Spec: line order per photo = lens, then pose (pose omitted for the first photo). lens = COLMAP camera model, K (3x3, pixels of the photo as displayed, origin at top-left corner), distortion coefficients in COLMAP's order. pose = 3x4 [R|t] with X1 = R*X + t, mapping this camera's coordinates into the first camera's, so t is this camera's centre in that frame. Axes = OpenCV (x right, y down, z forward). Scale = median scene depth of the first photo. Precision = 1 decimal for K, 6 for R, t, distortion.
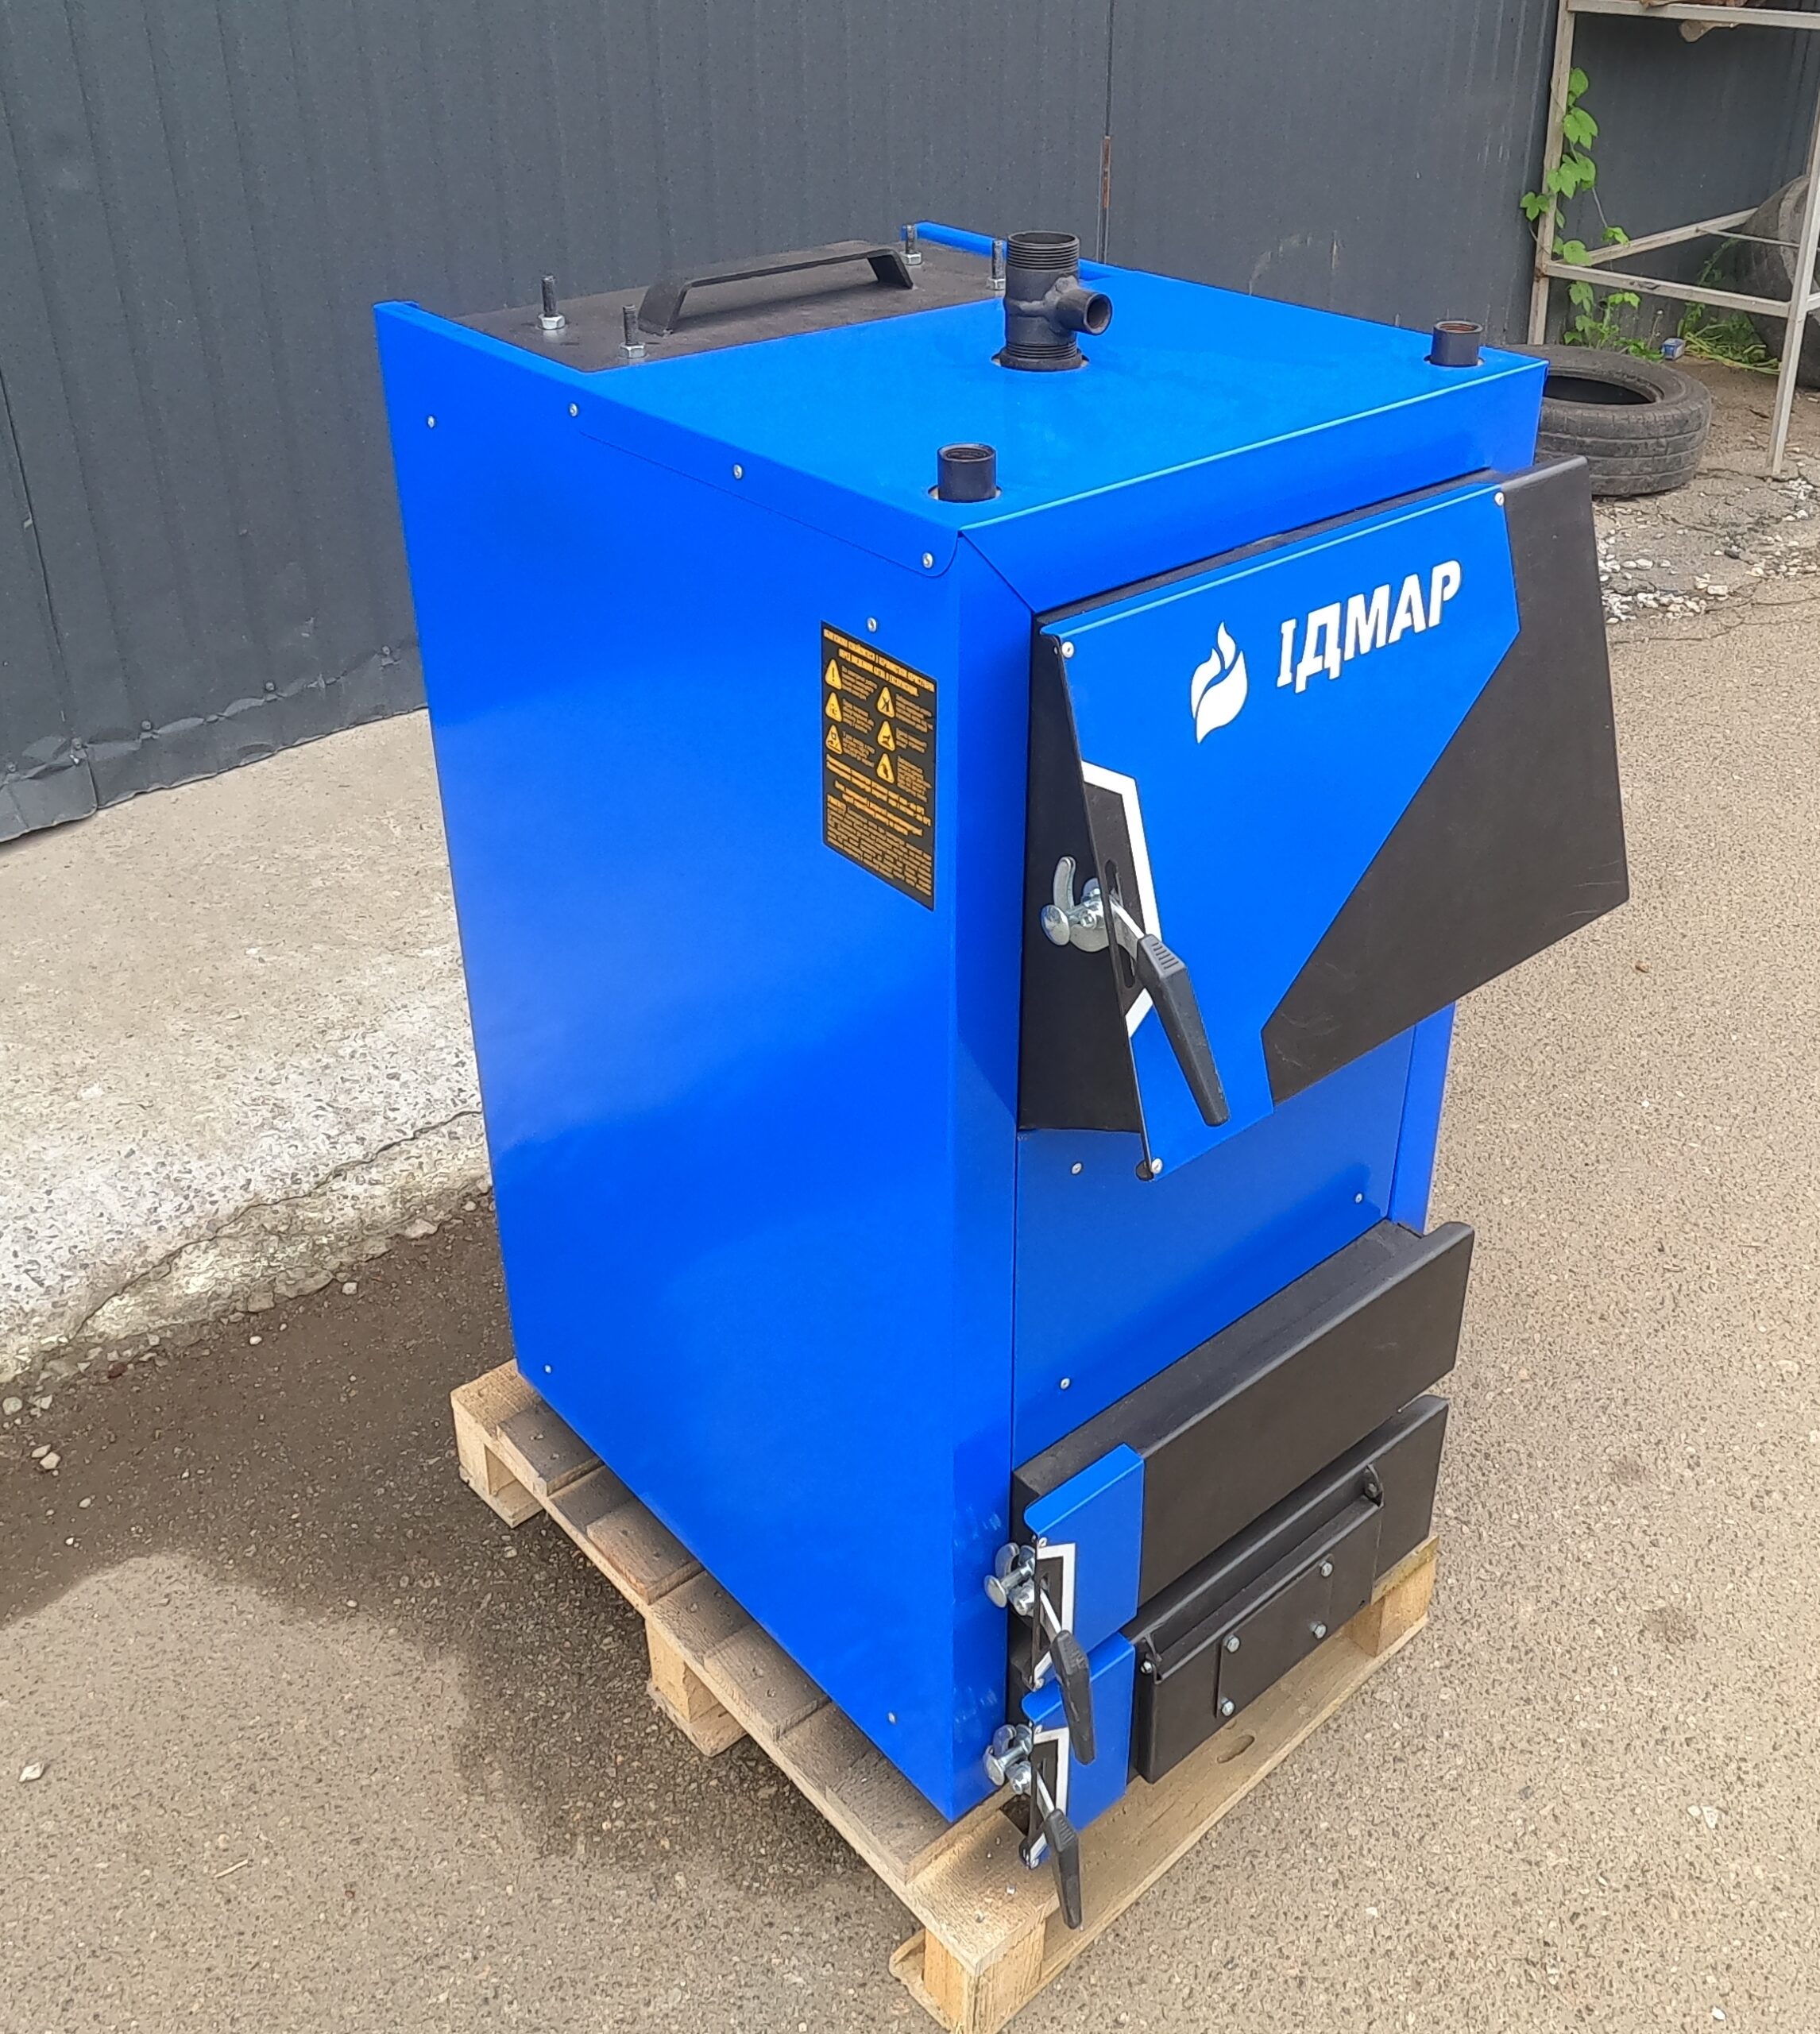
lens RADIAL K [[1970.1, 0, 1021.1], [0, 1970.1, 863.8], [0, 0, 1]] dist [-0.003639, 0.000000]
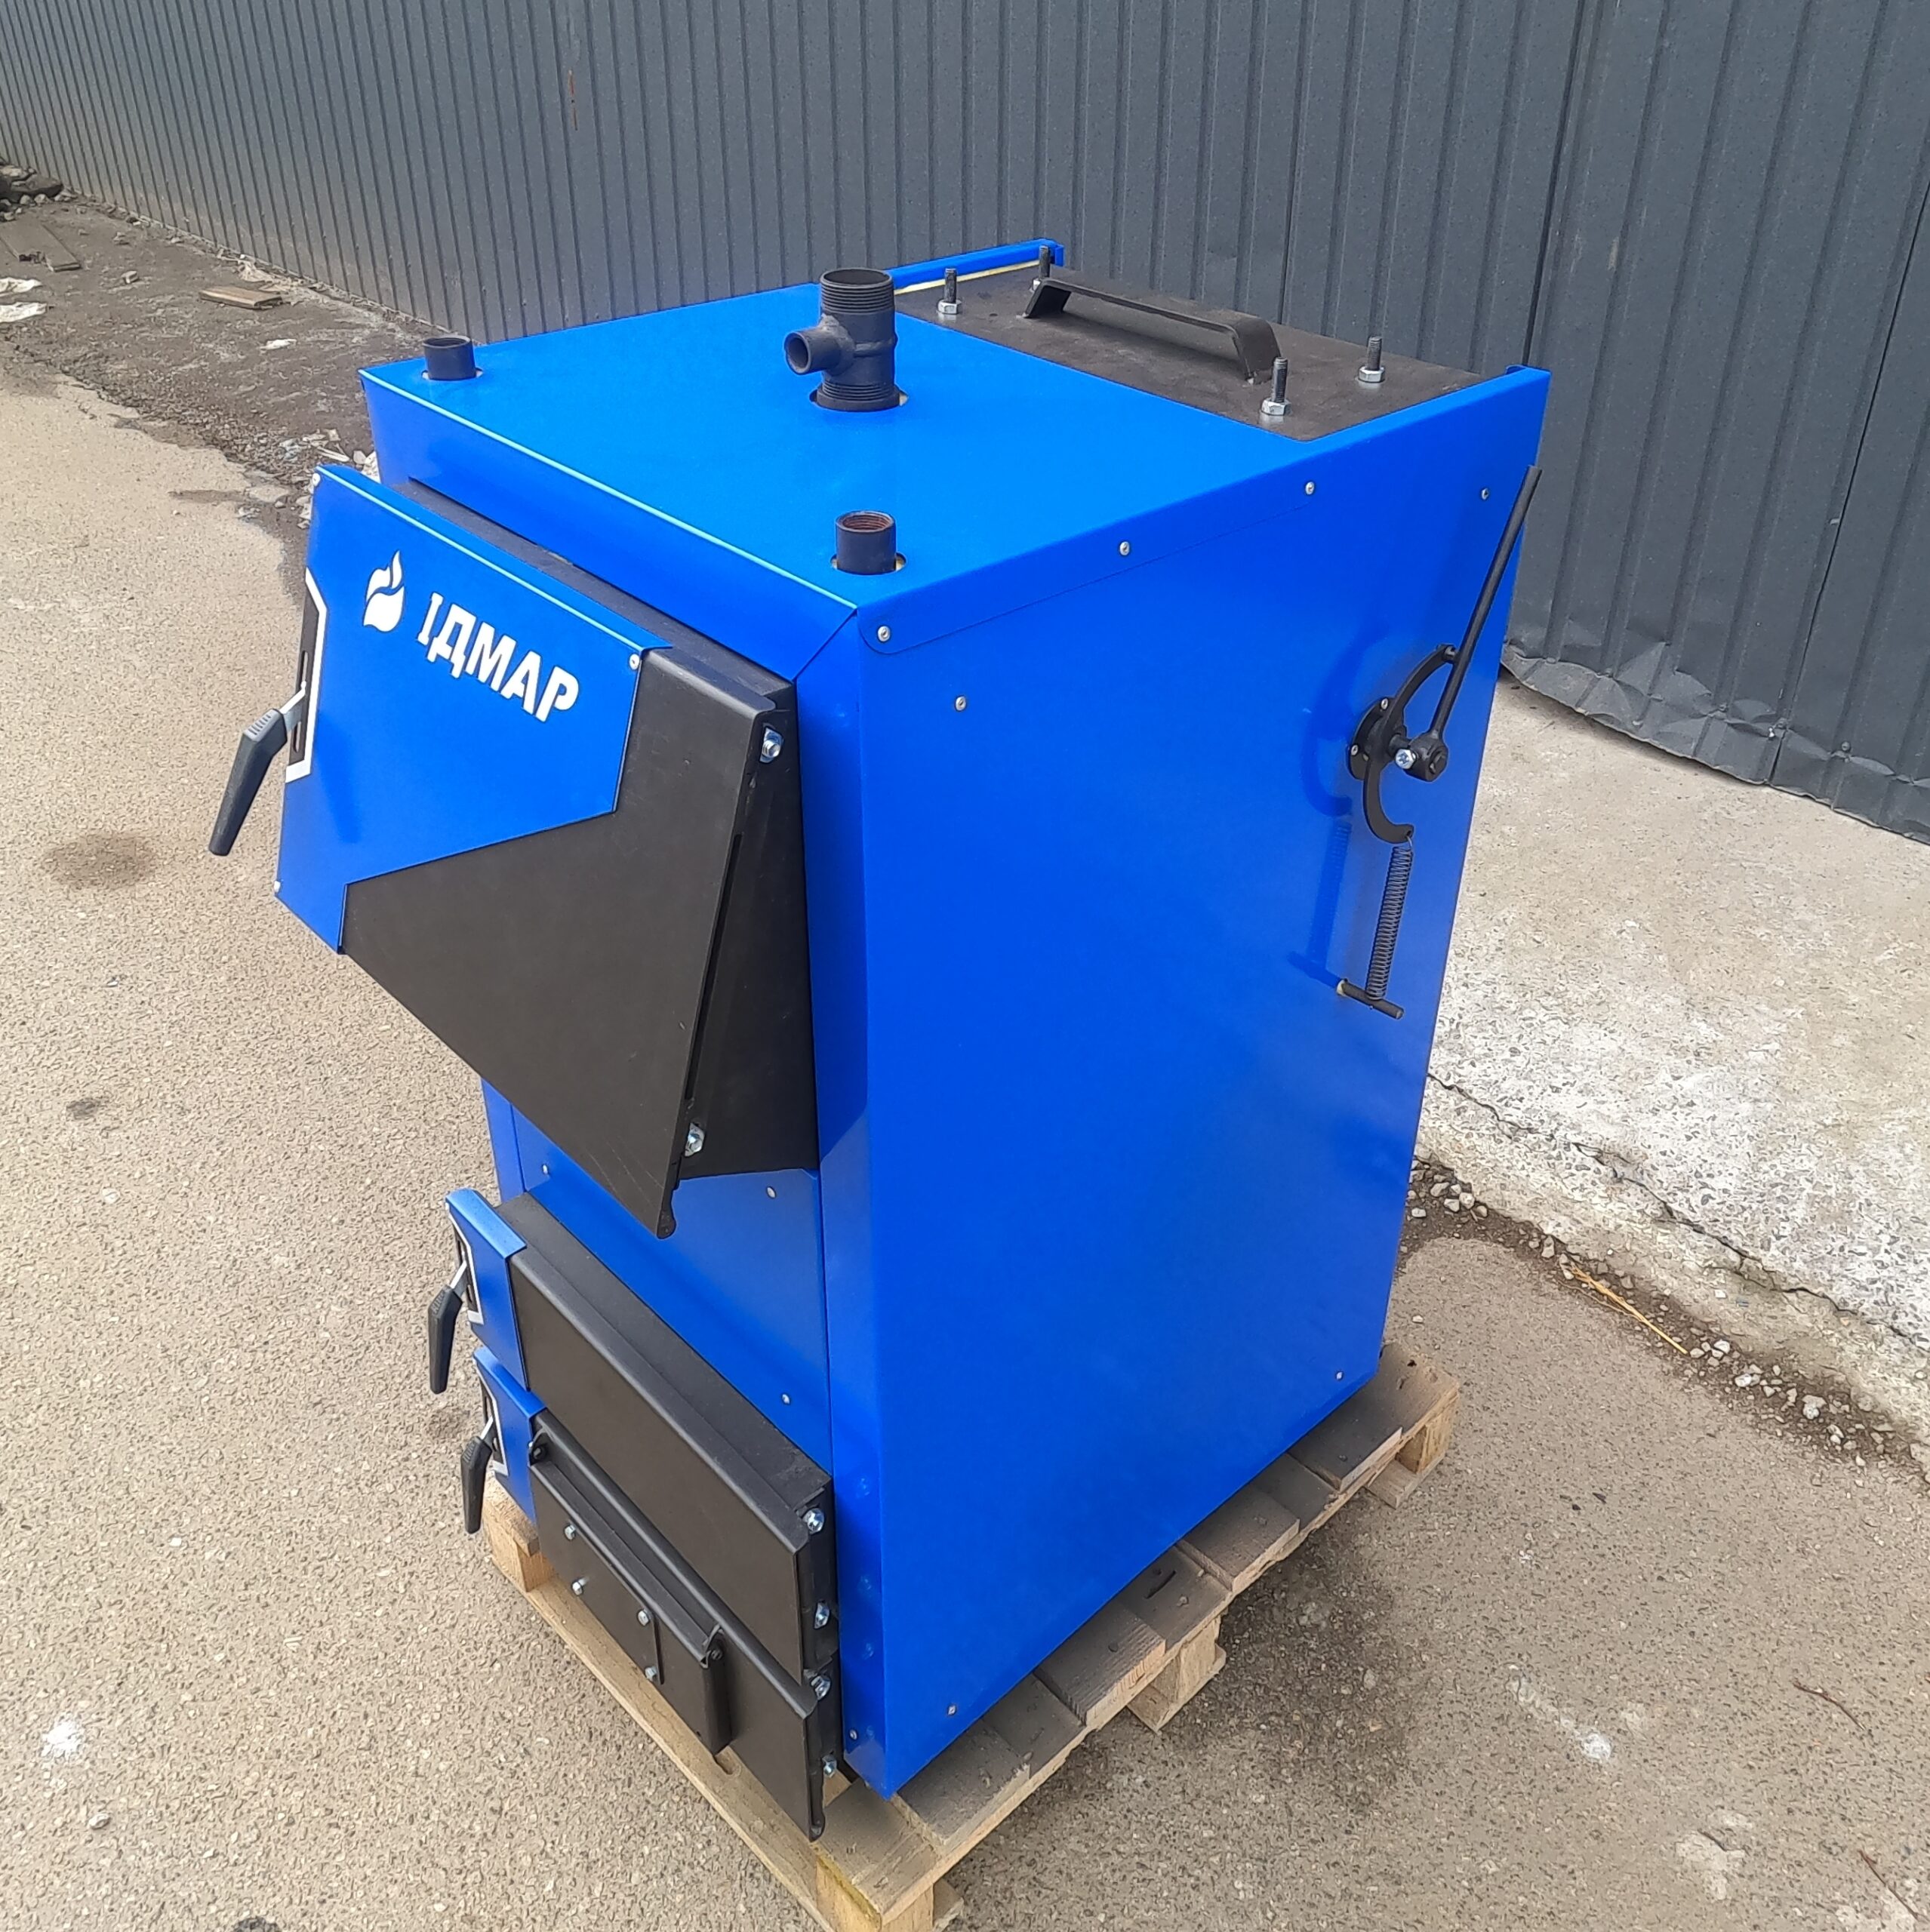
lens RADIAL K [[1803.7, 0, 1021.7], [0, 1803.7, 855.2], [0, 0, 1]] dist [-0.003178, 0.000000]
pose [[0.027066, 0.506648, -0.861728, 0.704470], [-0.496851, 0.754841, 0.428199, -0.394312], [0.867414, 0.416561, 0.272159, 0.707747]]
